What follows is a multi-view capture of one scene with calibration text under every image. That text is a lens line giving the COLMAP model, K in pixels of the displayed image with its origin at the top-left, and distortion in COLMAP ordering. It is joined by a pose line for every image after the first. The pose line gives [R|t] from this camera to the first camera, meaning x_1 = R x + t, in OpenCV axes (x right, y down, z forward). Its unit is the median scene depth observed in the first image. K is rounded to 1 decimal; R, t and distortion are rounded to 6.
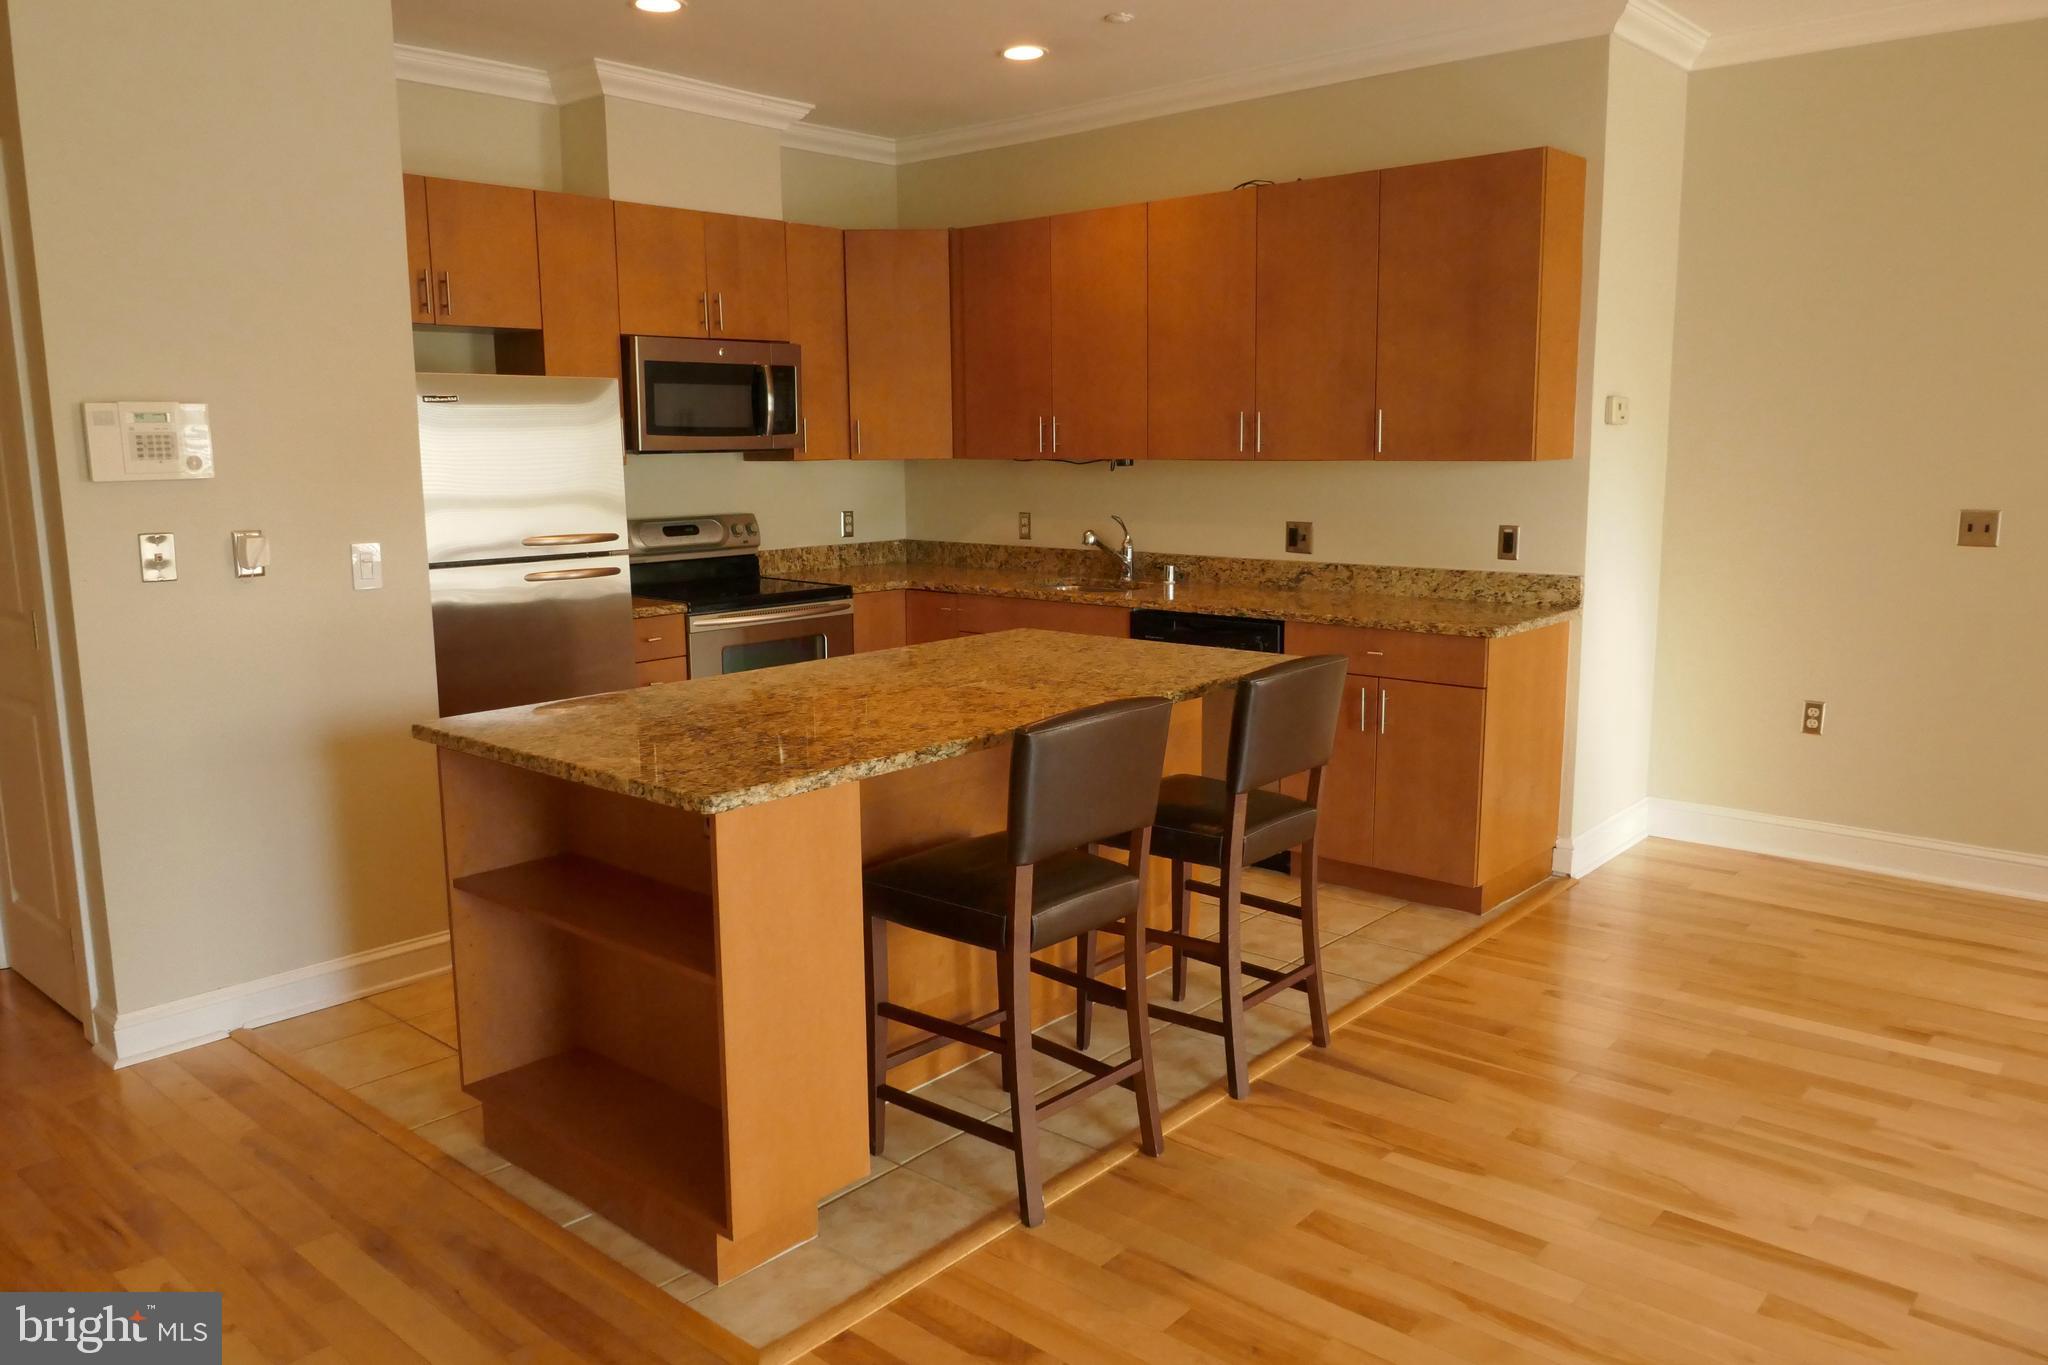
lens RADIAL K [[1474.2, 0, 1013.0], [0, 1474.2, 685.5], [0, 0, 1]] dist [-0.012730, 0.000319]
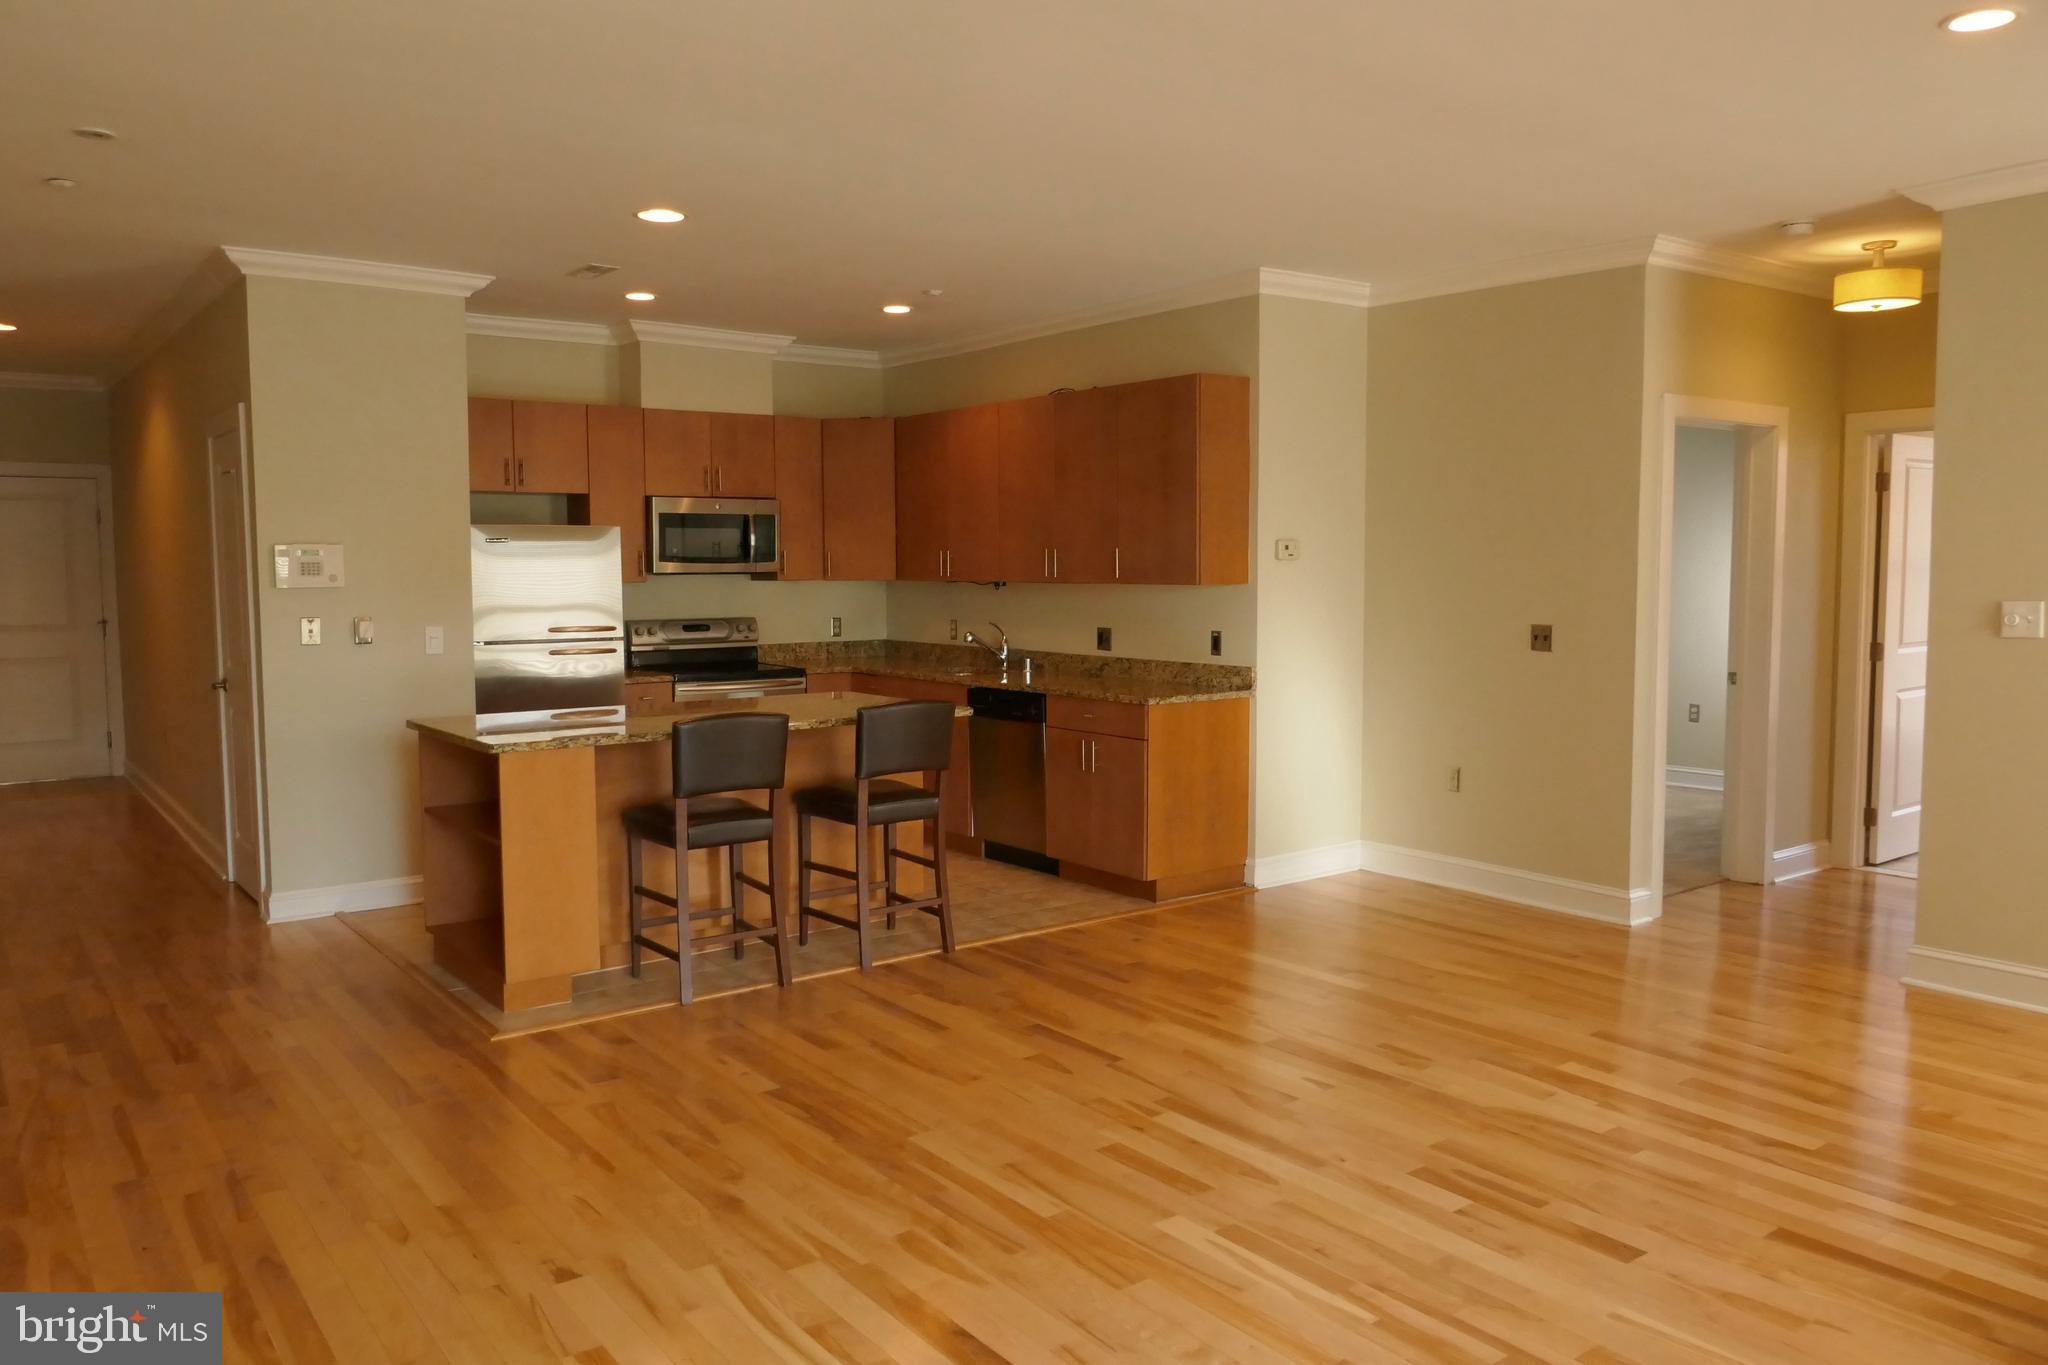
lens RADIAL K [[1476.9, 0, 1014.5], [0, 1476.9, 680.6], [0, 0, 1]] dist [-0.010535, 0.000611]
pose [[0.980478, 0.022078, -0.195383, 0.423287], [-0.038537, 0.995982, -0.080839, 0.058785], [0.192813, 0.086791, 0.977390, -0.400516]]
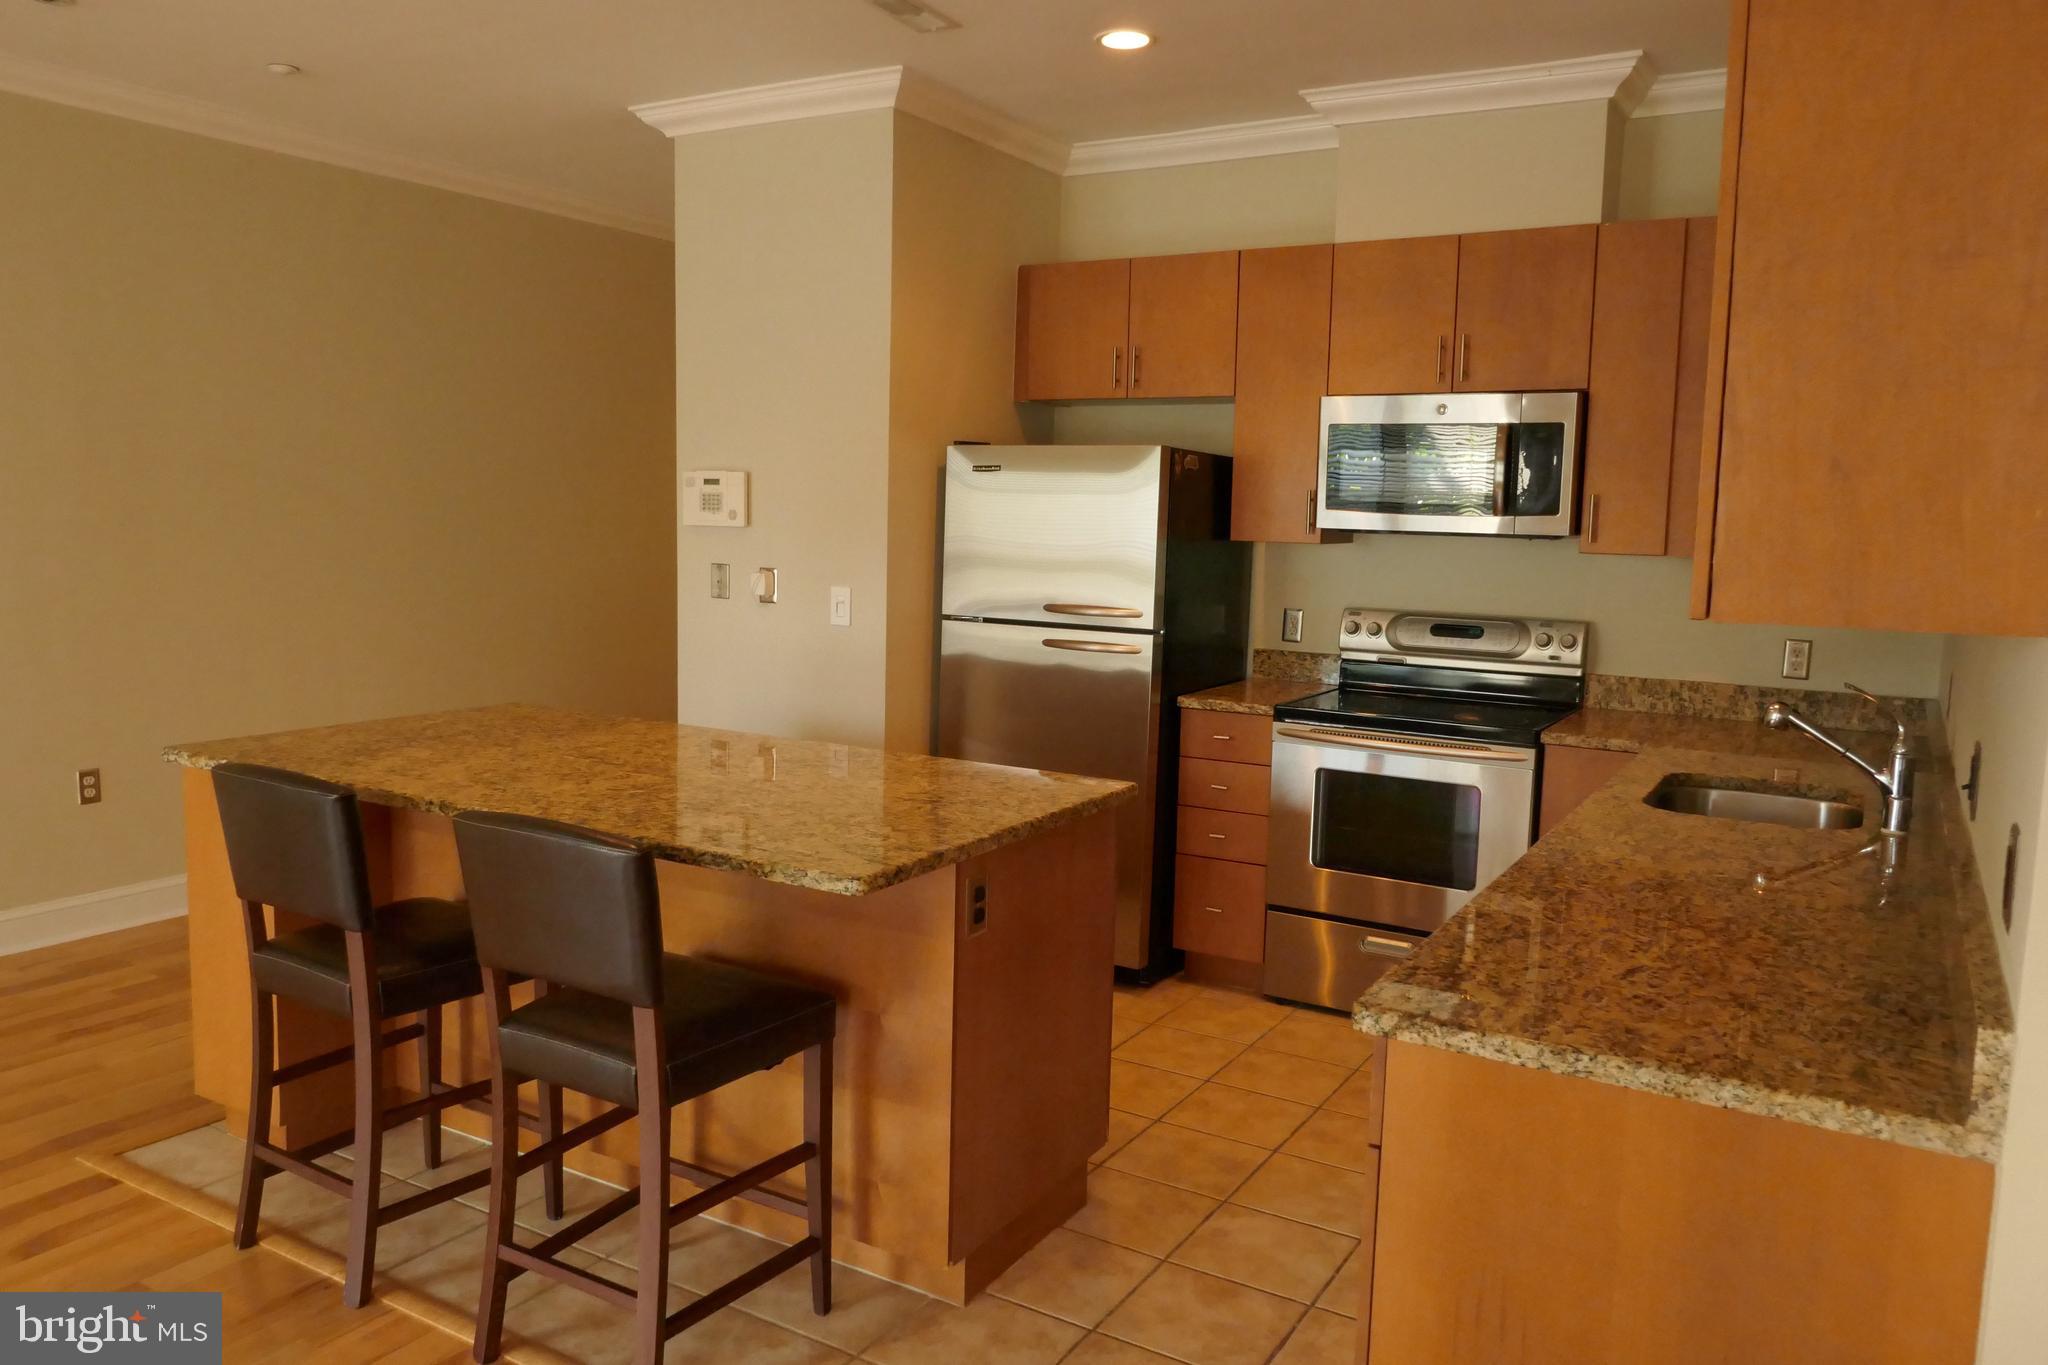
lens RADIAL K [[1474.2, 0, 1013.0], [0, 1474.2, 685.5], [0, 0, 1]] dist [-0.012730, 0.000319]
pose [[0.182694, 0.134553, -0.973919, 0.610788], [-0.188172, 0.977064, 0.099689, -0.129999], [0.964994, 0.165052, 0.203823, 0.711467]]
